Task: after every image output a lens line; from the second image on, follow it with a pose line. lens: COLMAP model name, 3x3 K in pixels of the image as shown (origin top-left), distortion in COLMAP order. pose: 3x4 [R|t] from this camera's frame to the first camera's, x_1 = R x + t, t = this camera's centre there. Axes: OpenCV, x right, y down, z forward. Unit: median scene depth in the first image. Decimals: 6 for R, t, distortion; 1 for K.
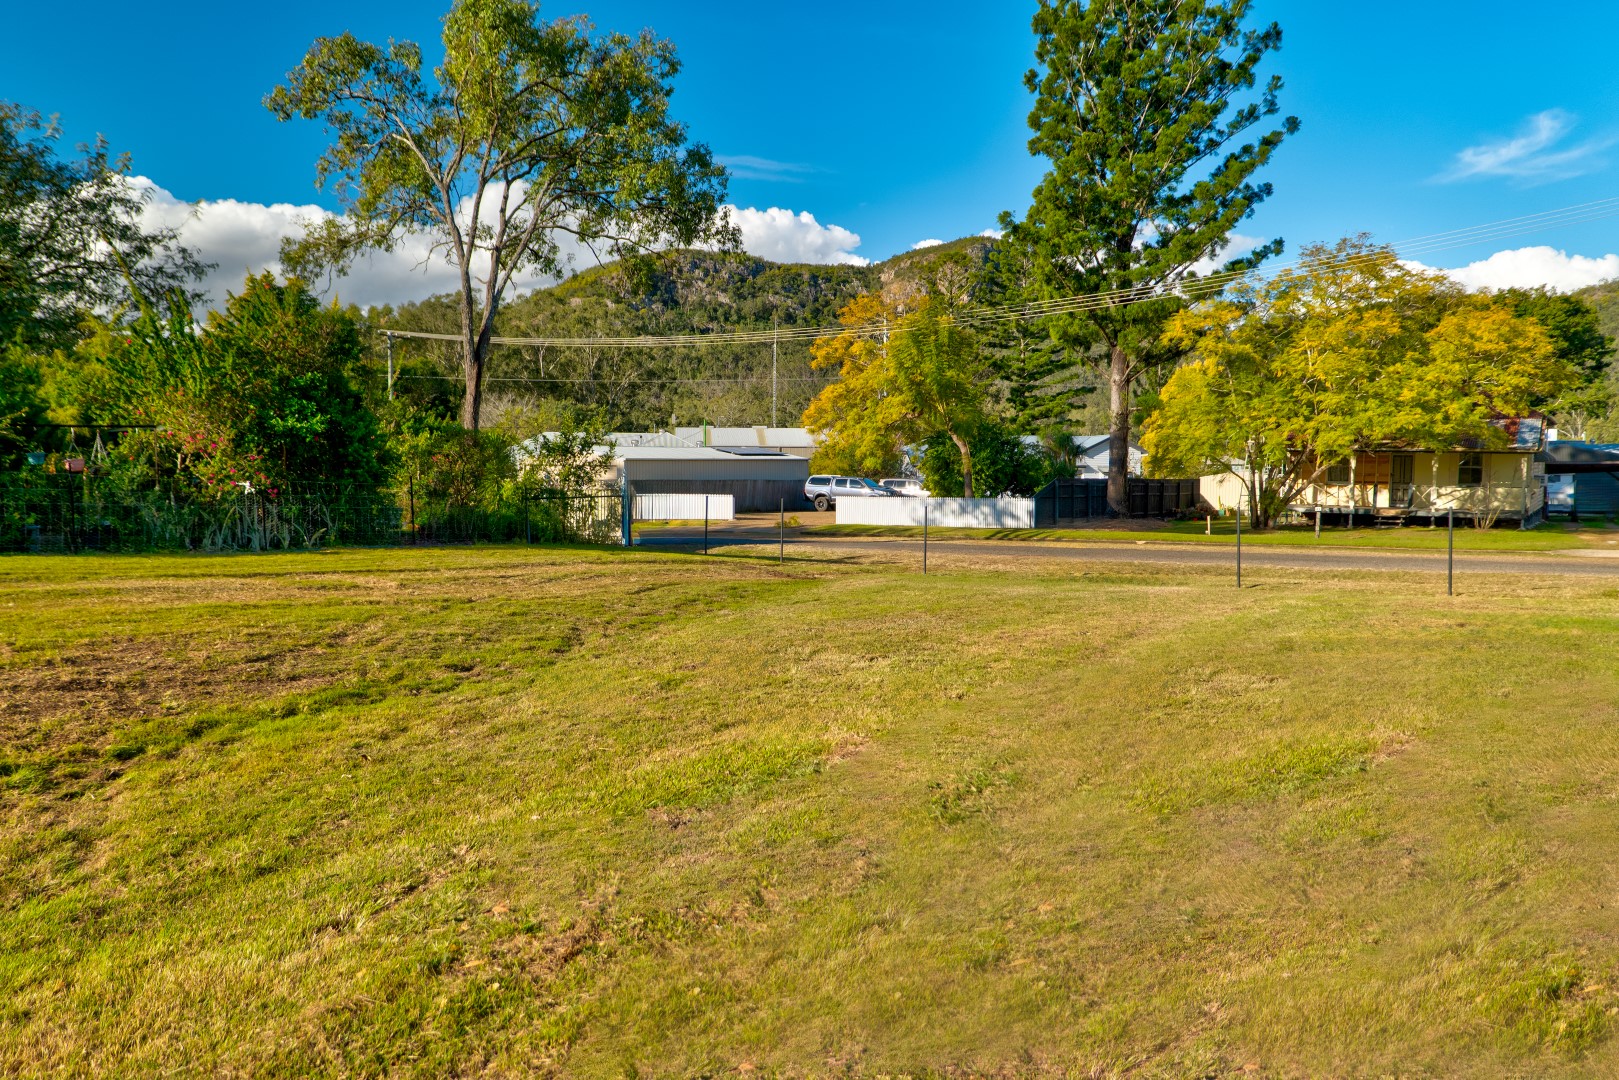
lens RADIAL K [[1171.6, 0, 813.1], [0, 1171.6, 548.9], [0, 0, 1]] dist [0.010155, 0.003536]
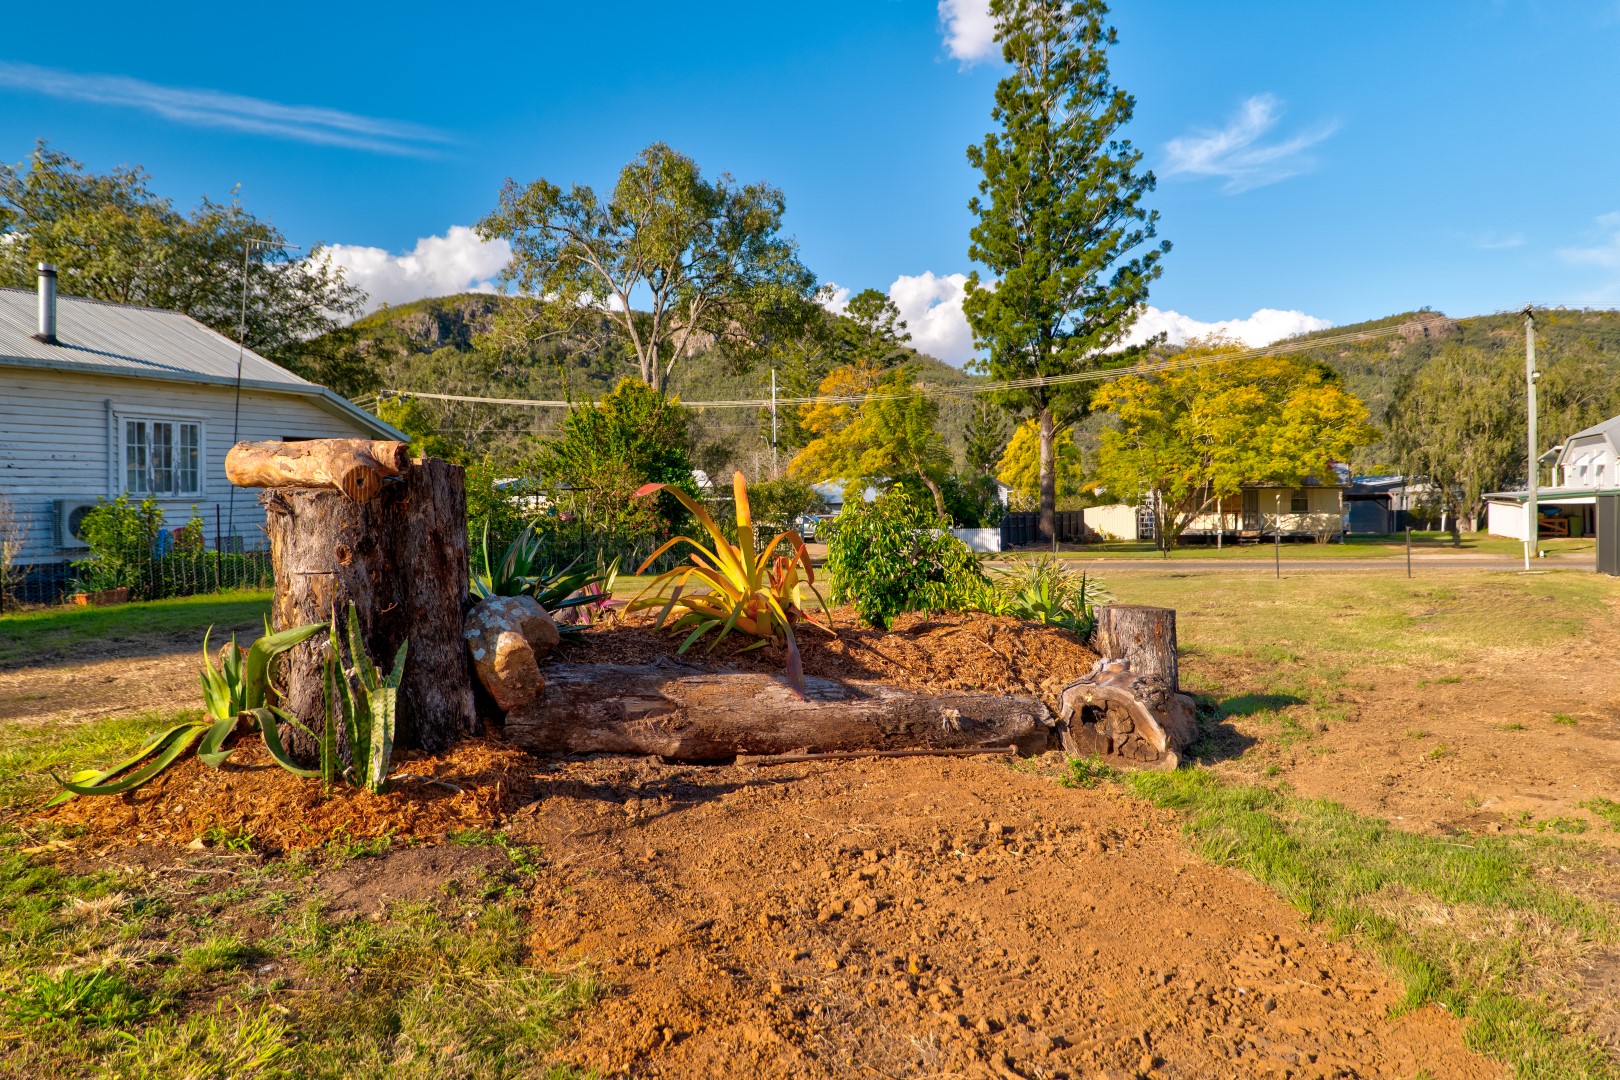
lens RADIAL K [[1178.6, 0, 817.0], [0, 1178.6, 499.5], [0, 0, 1]] dist [0.011761, 0.003364]
pose [[0.978731, -0.016491, 0.204483, -0.261201], [0.031864, 0.996887, -0.072114, 0.011029], [-0.202657, 0.077096, 0.976210, -0.209469]]
